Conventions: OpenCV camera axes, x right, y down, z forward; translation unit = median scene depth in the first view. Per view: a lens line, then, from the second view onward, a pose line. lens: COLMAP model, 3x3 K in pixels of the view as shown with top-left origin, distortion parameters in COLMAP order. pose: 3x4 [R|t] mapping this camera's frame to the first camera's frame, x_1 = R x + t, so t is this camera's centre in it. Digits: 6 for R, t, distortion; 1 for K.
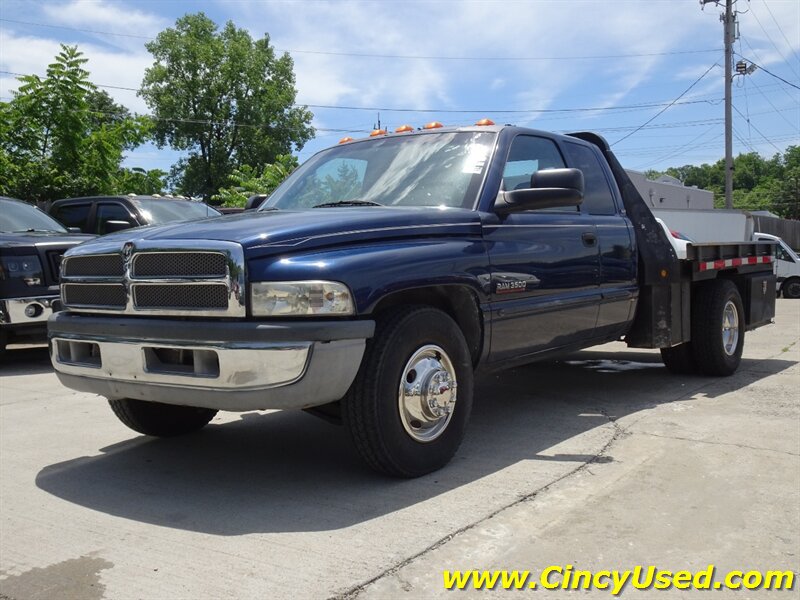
lens RADIAL K [[849.8, 0, 400.0], [0, 849.8, 300.0], [0, 0, 1]] dist [0.019266, 0.008743]
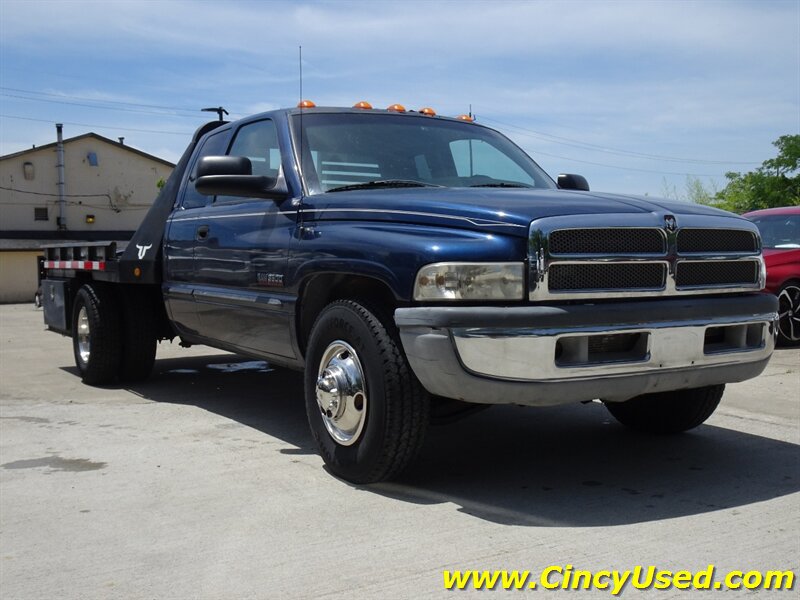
lens RADIAL K [[867.9, 0, 400.0], [0, 867.9, 300.0], [0, 0, 1]] dist [0.031435, 0.014294]
pose [[0.339332, -0.025366, 0.940325, -1.259654], [0.045579, 0.998906, 0.010498, -0.000769], [-0.939562, 0.039297, 0.340117, 0.947803]]
